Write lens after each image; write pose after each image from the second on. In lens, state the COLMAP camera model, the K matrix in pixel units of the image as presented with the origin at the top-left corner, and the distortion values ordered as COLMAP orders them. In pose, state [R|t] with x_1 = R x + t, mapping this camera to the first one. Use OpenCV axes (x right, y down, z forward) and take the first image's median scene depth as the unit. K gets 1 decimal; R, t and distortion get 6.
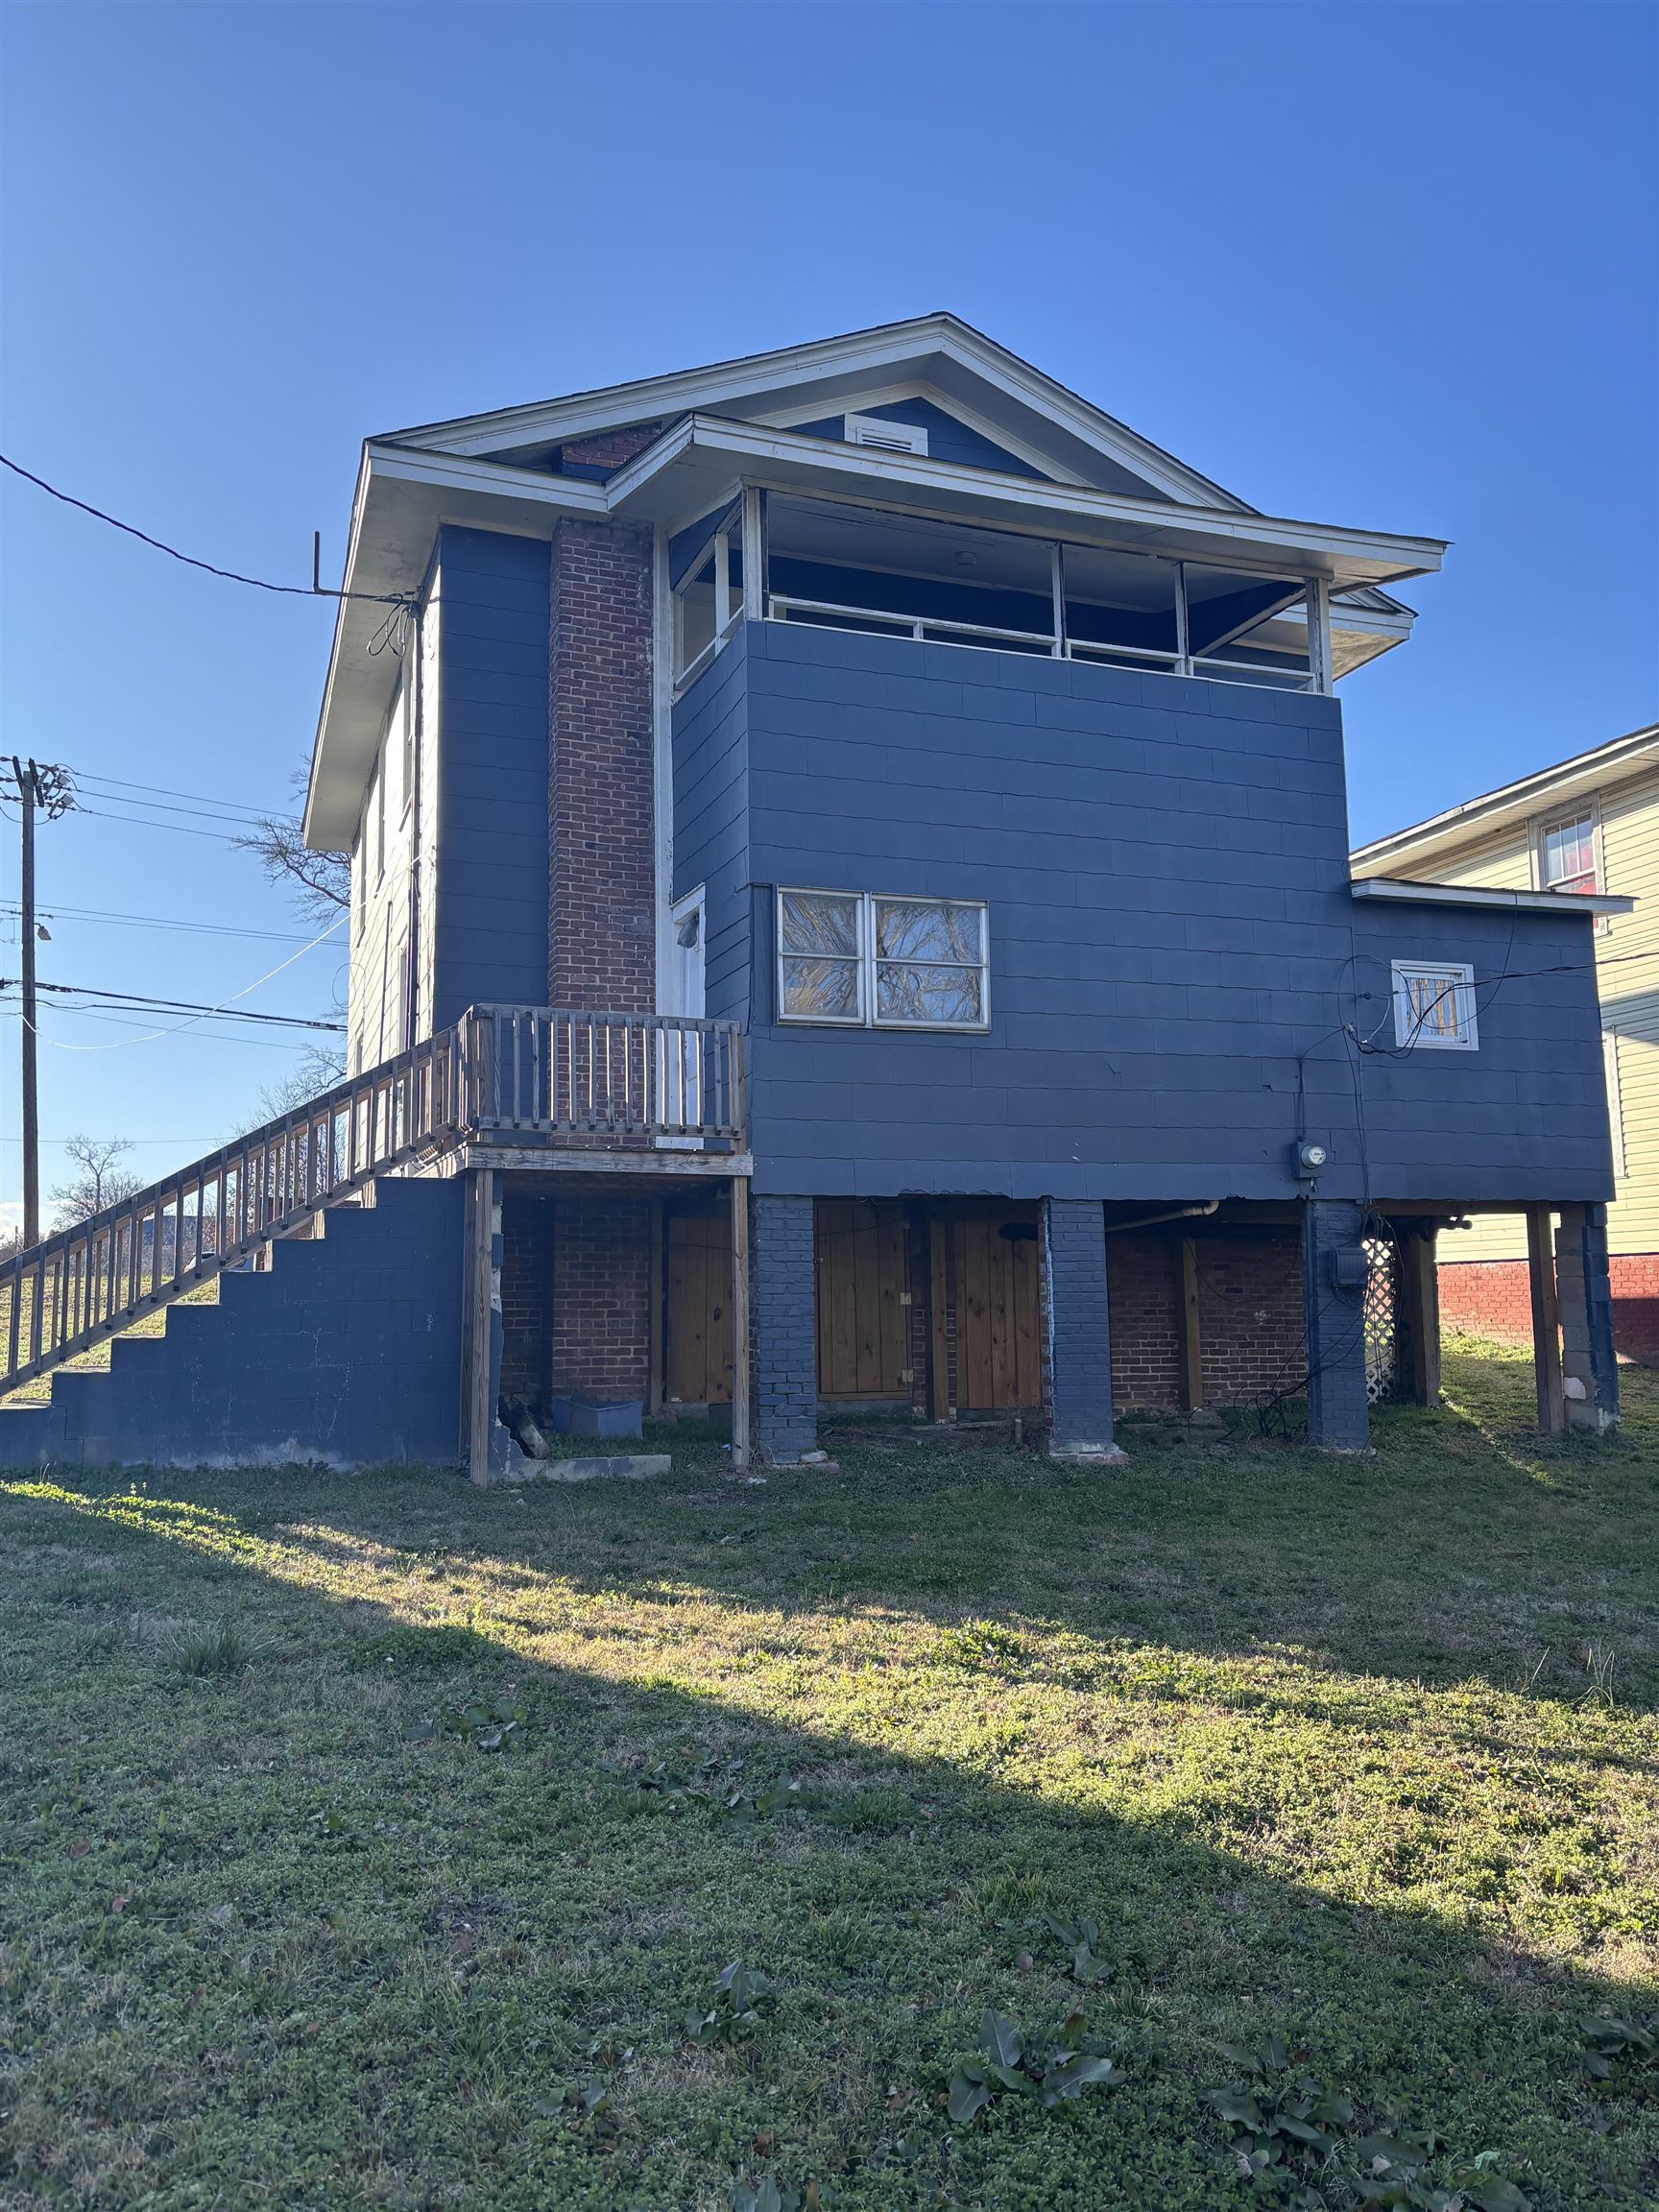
lens RADIAL K [[1675.2, 0, 825.1], [0, 1675.2, 1106.5], [0, 0, 1]] dist [0.079763, -0.044686]
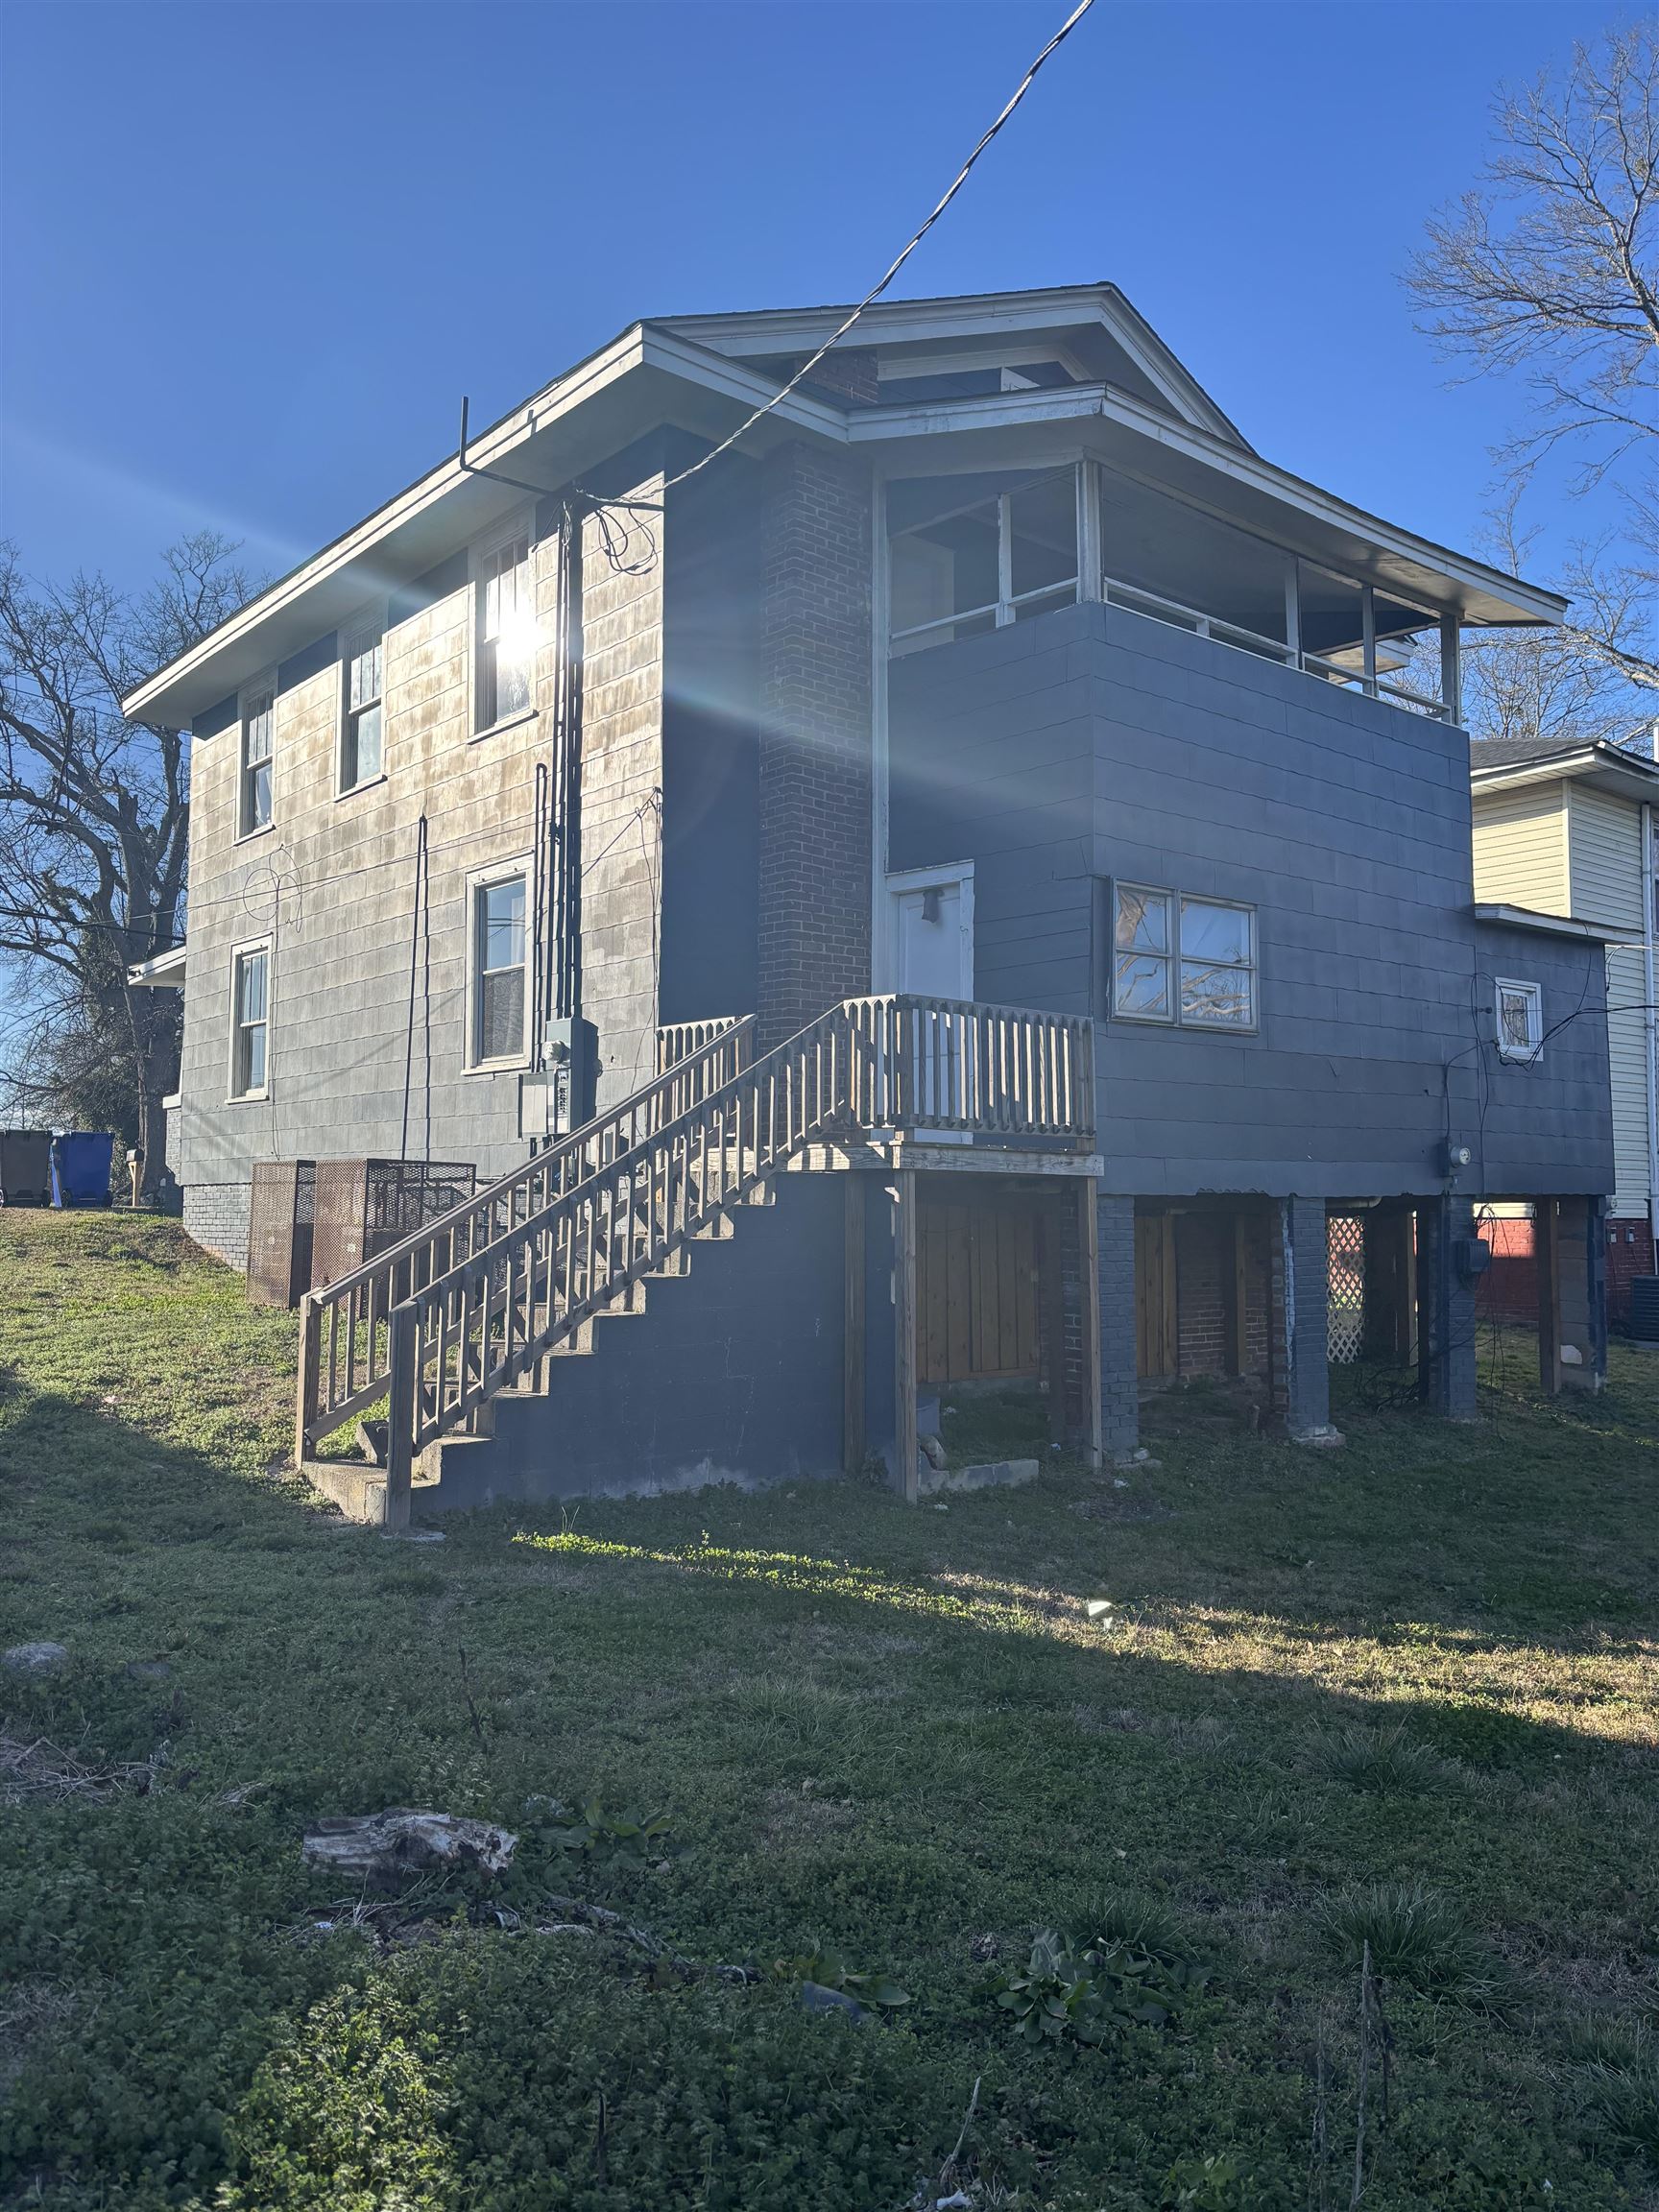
lens RADIAL K [[1675.2, 0, 819.0], [0, 1675.2, 1099.6], [0, 0, 1]] dist [0.079763, -0.044686]
pose [[0.936517, 0.035583, 0.348811, -0.480659], [-0.055937, 0.997258, 0.048452, -0.037162], [-0.346131, -0.064888, 0.935940, 0.115425]]
